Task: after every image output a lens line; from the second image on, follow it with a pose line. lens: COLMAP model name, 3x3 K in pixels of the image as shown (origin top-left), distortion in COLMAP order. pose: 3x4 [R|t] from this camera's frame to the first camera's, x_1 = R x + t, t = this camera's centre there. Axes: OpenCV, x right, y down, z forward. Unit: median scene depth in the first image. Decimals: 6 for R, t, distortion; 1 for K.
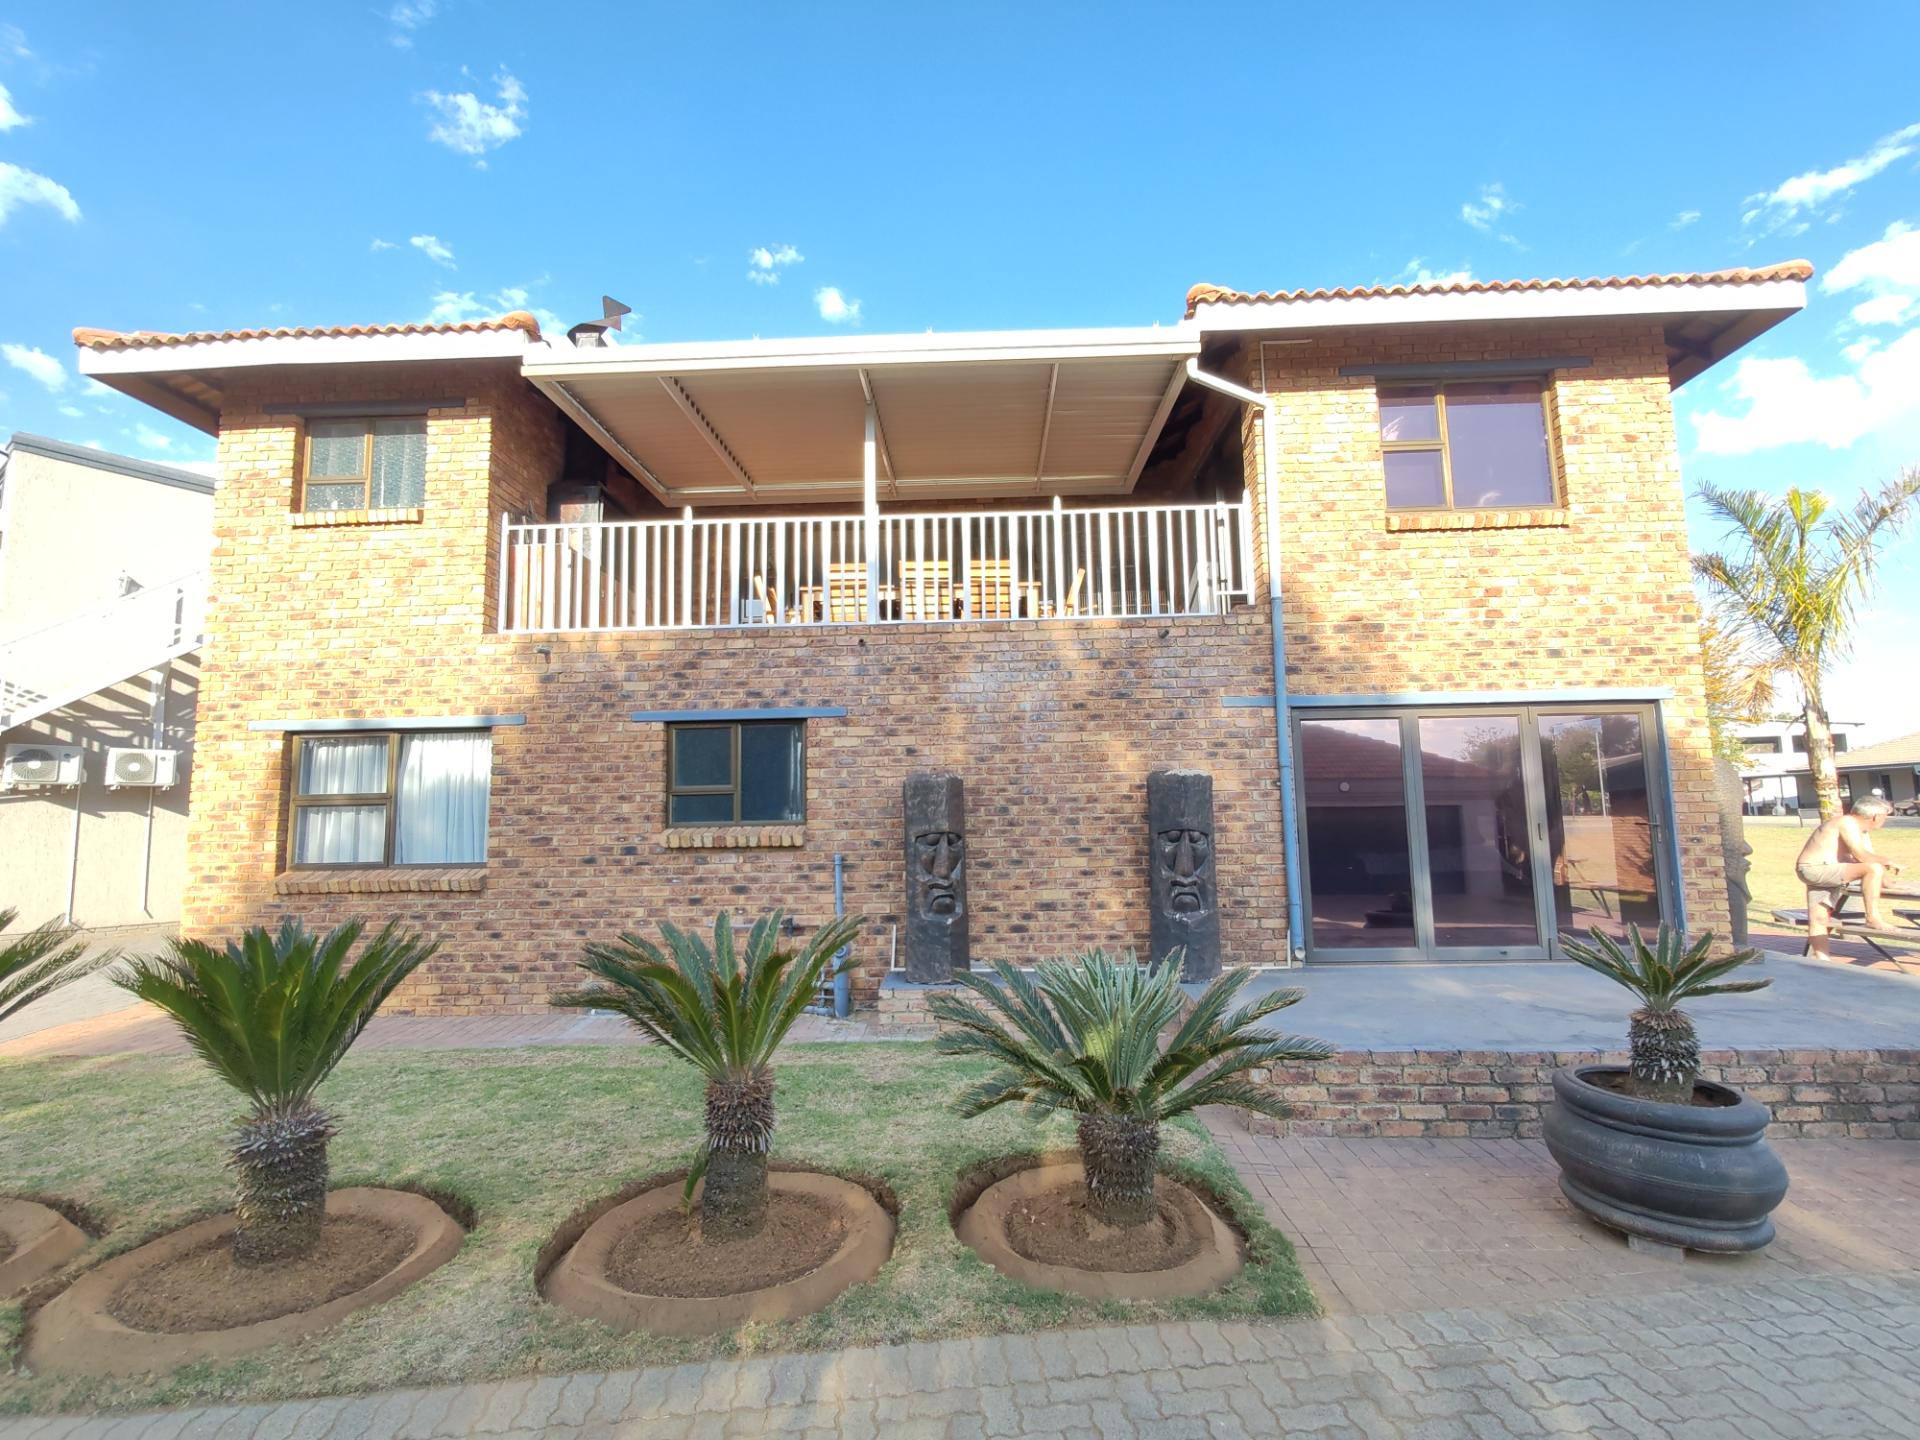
lens RADIAL K [[873.3, 0, 955.8], [0, 873.3, 721.0], [0, 0, 1]] dist [-0.000517, 0.002341]
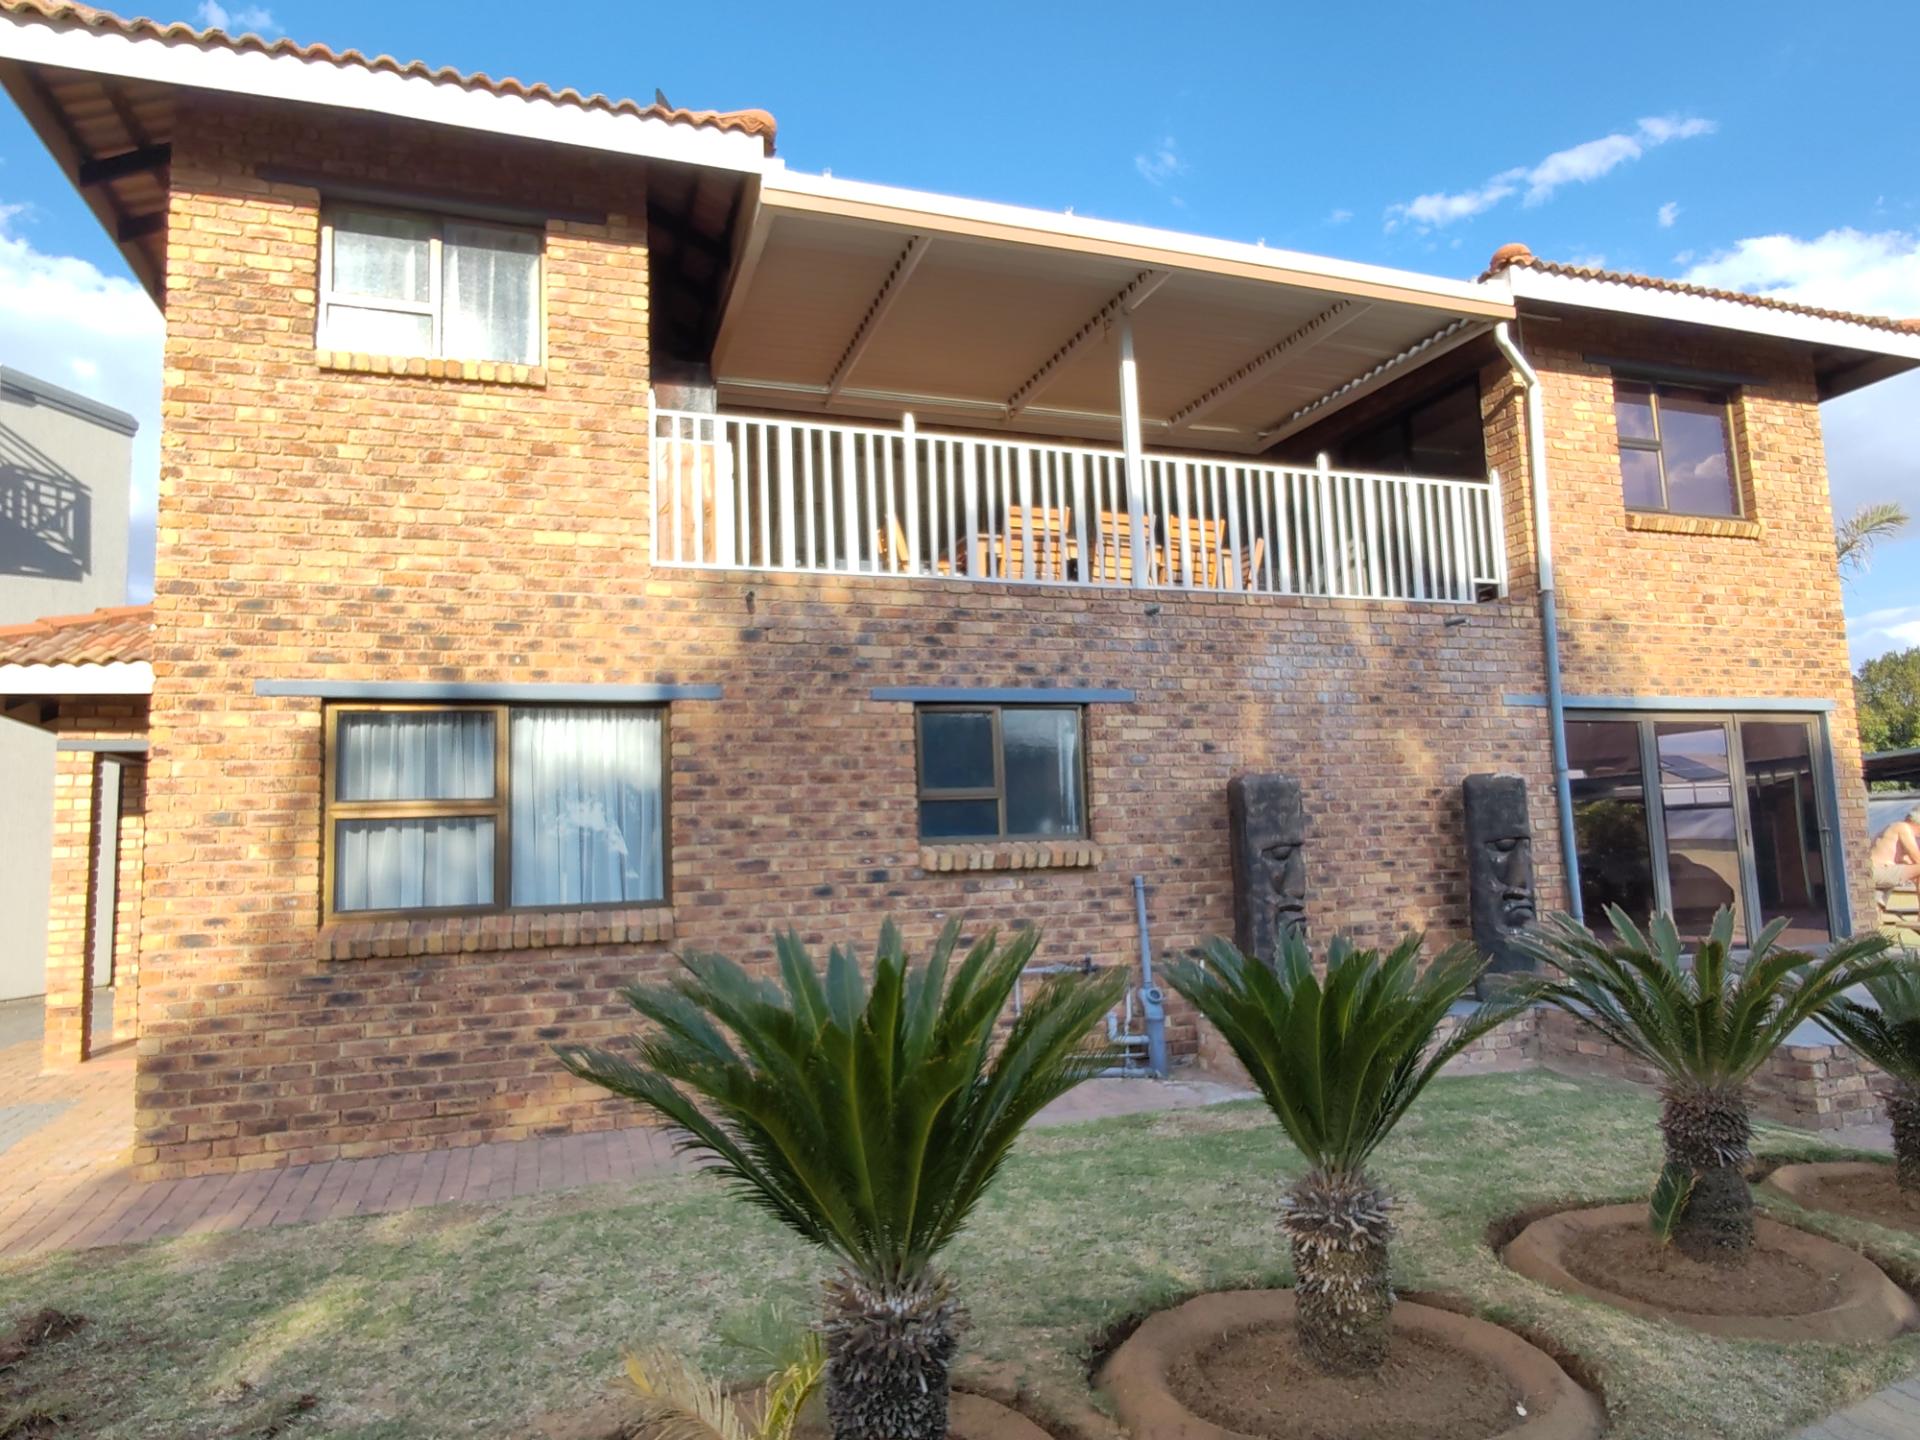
lens RADIAL K [[1164.6, 0, 962.9], [0, 1164.6, 714.0], [0, 0, 1]] dist [0.007171, -0.006825]
pose [[0.930898, 0.028199, 0.364189, -0.657395], [-0.024895, 0.999595, -0.013766, 0.023886], [-0.364429, 0.003748, 0.931223, 0.066185]]
